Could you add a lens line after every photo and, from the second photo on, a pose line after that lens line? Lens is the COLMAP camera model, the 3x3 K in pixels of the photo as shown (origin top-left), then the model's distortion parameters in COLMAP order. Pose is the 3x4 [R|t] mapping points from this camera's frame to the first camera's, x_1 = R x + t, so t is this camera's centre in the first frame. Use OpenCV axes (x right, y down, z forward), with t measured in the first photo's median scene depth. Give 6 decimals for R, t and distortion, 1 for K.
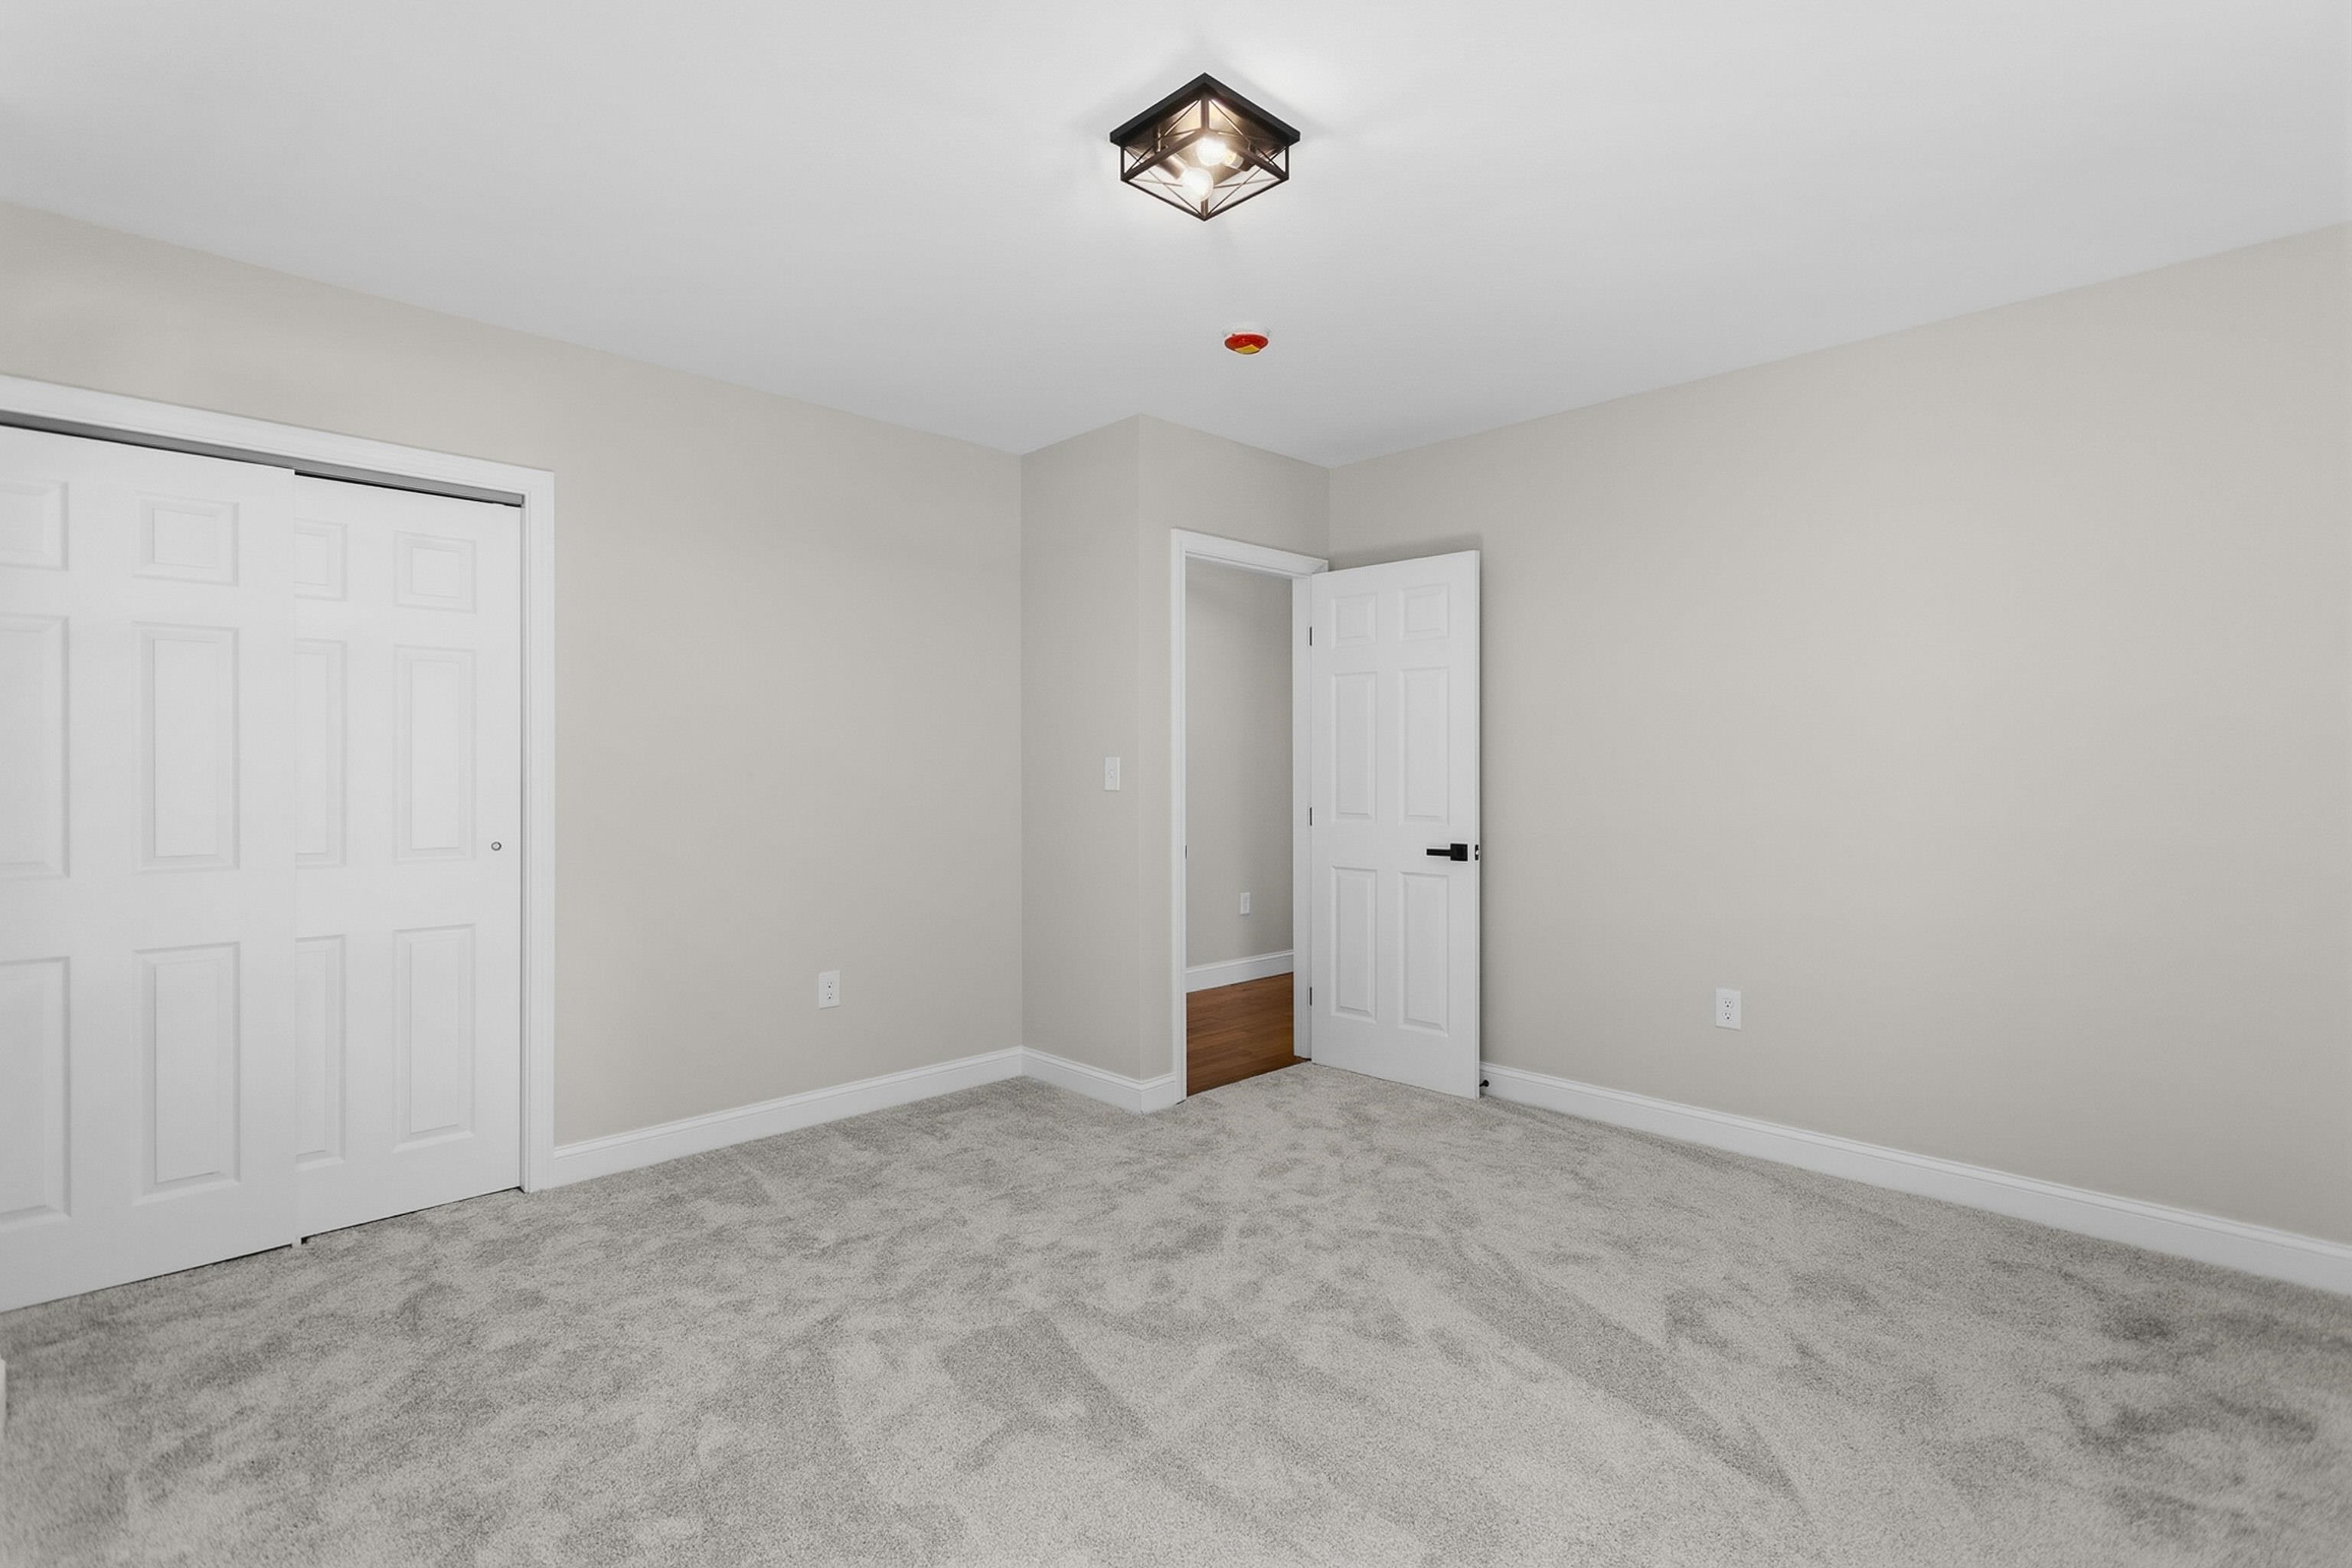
lens RADIAL K [[1116.0, 0, 1189.0], [0, 1116.0, 773.5], [0, 0, 1]] dist [0.003995, 0.000297]
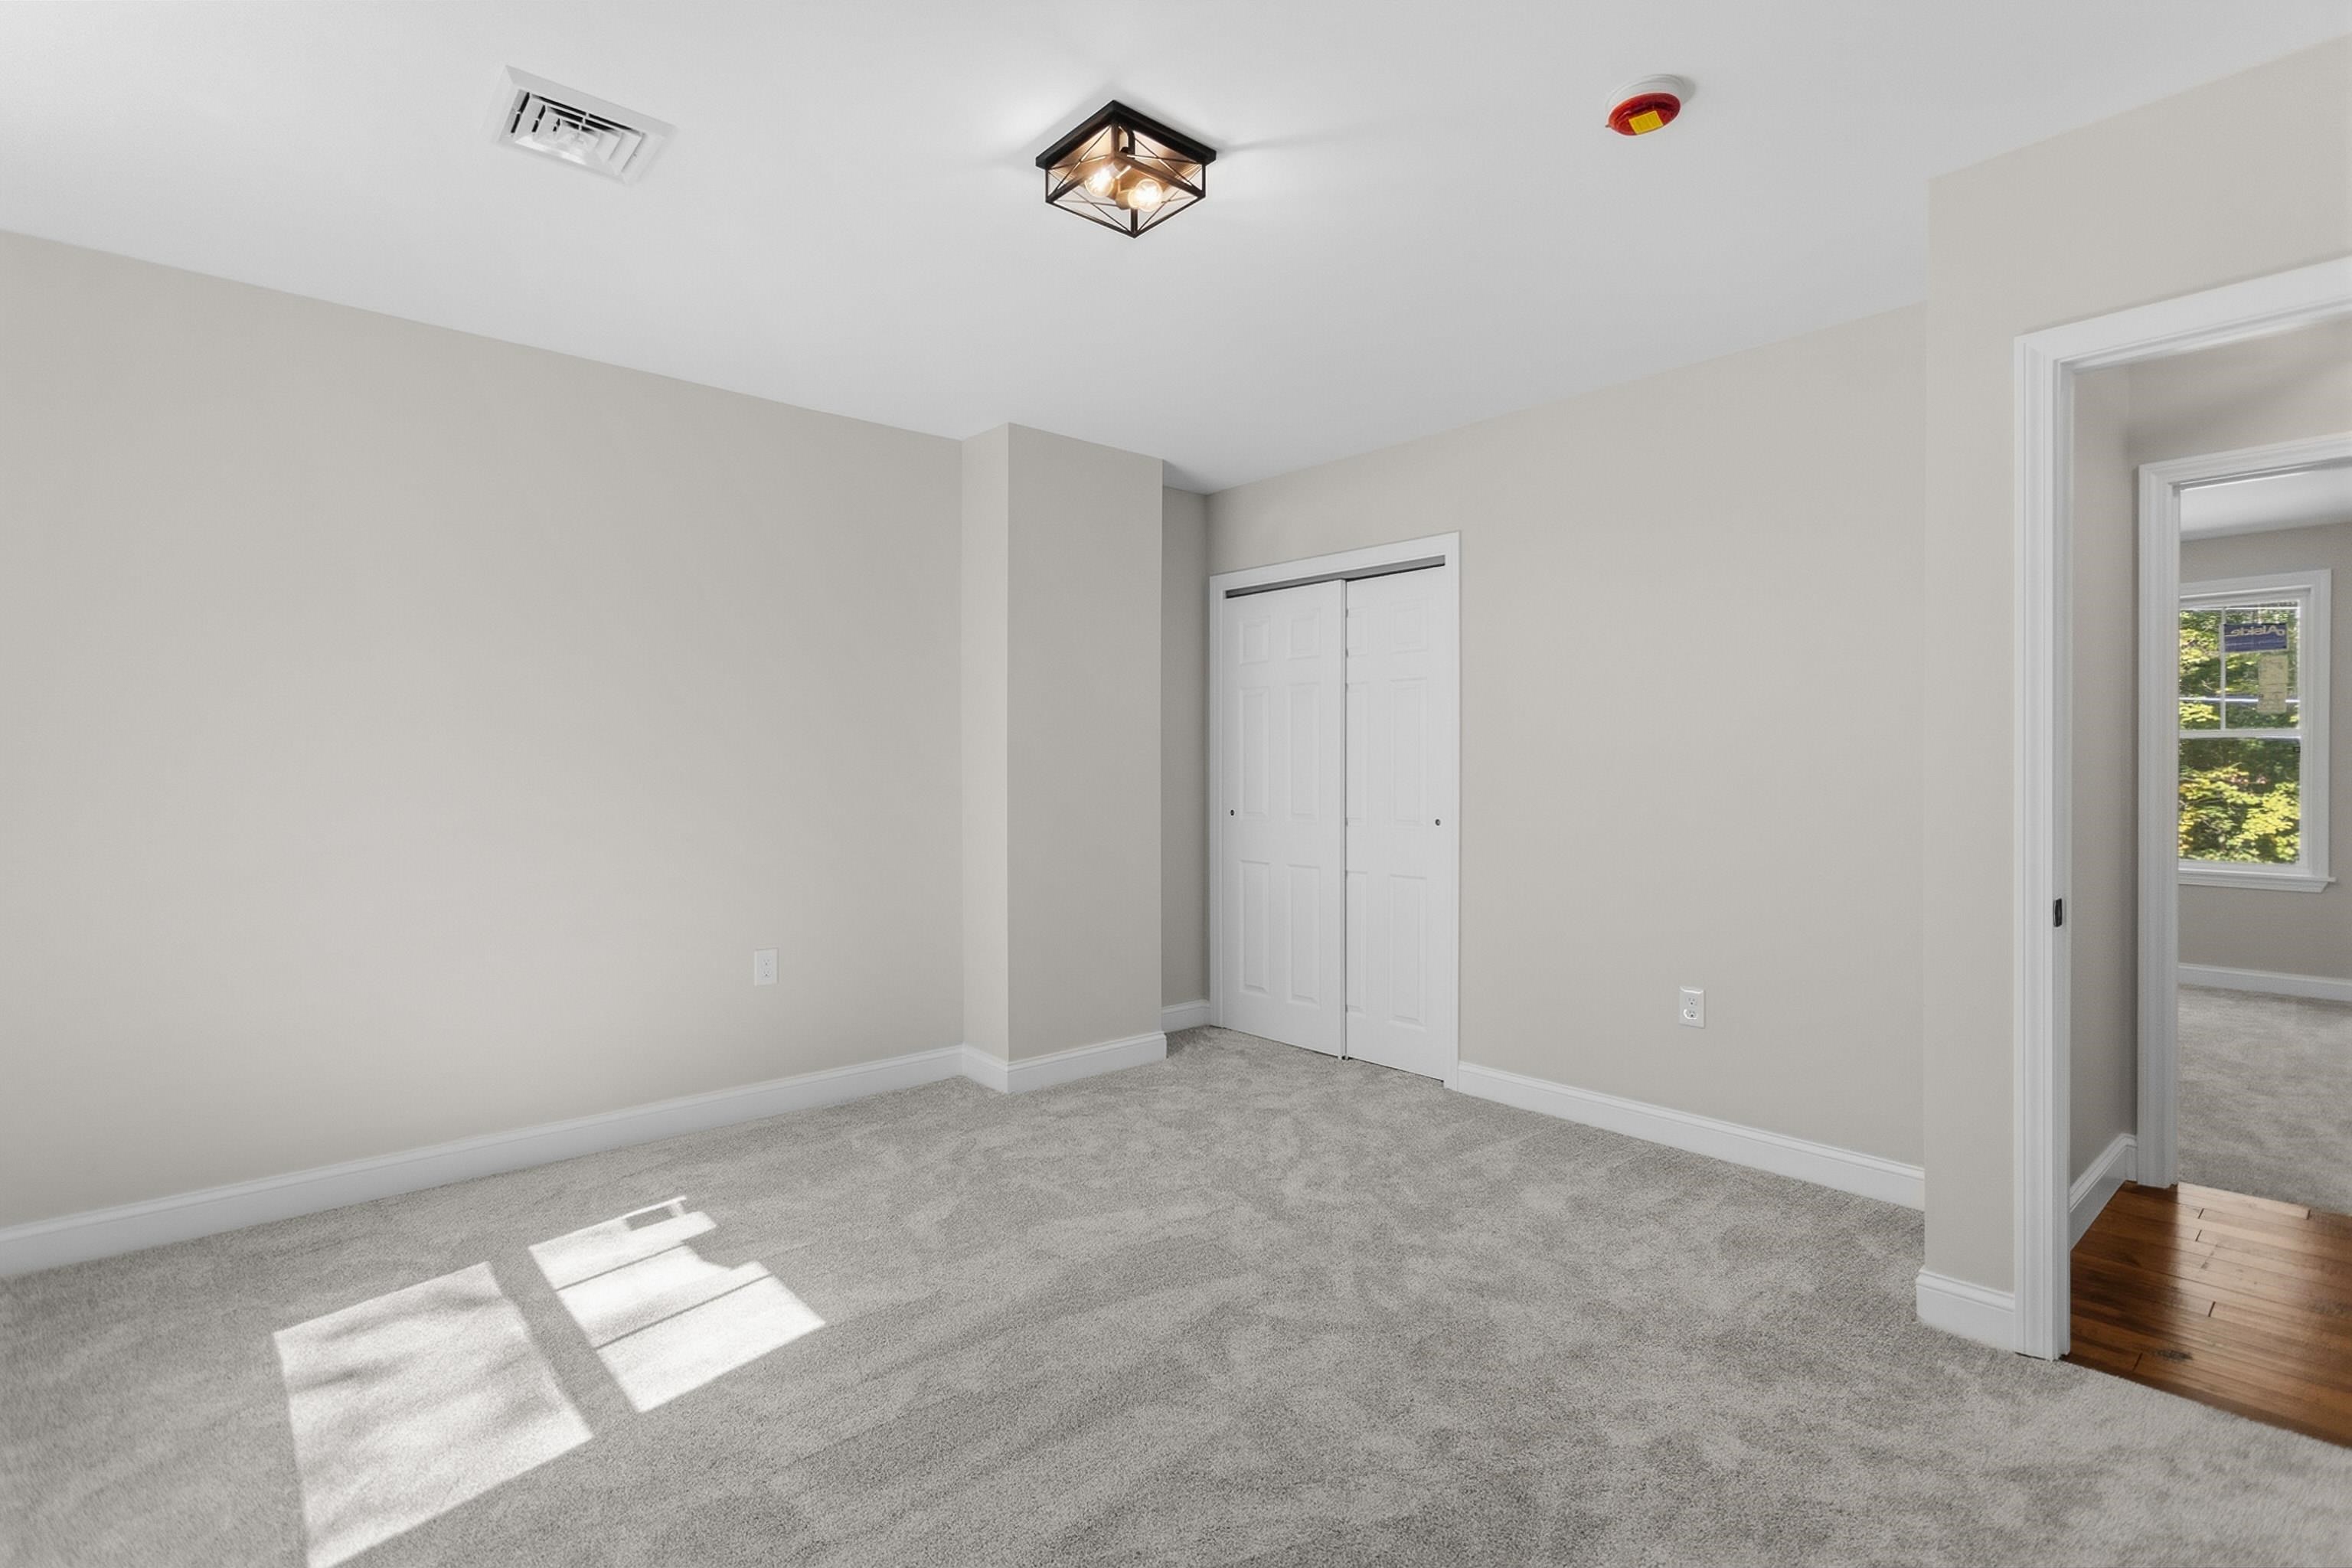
lens RADIAL K [[1116.0, 0, 1189.2], [0, 1116.0, 779.7], [0, 0, 1]] dist [0.003995, 0.000297]
pose [[-0.059497, 0.009579, -0.998183, 0.715808], [-0.002830, 0.999948, 0.009765, 0.001340], [0.998224, 0.003406, -0.059467, 0.761303]]
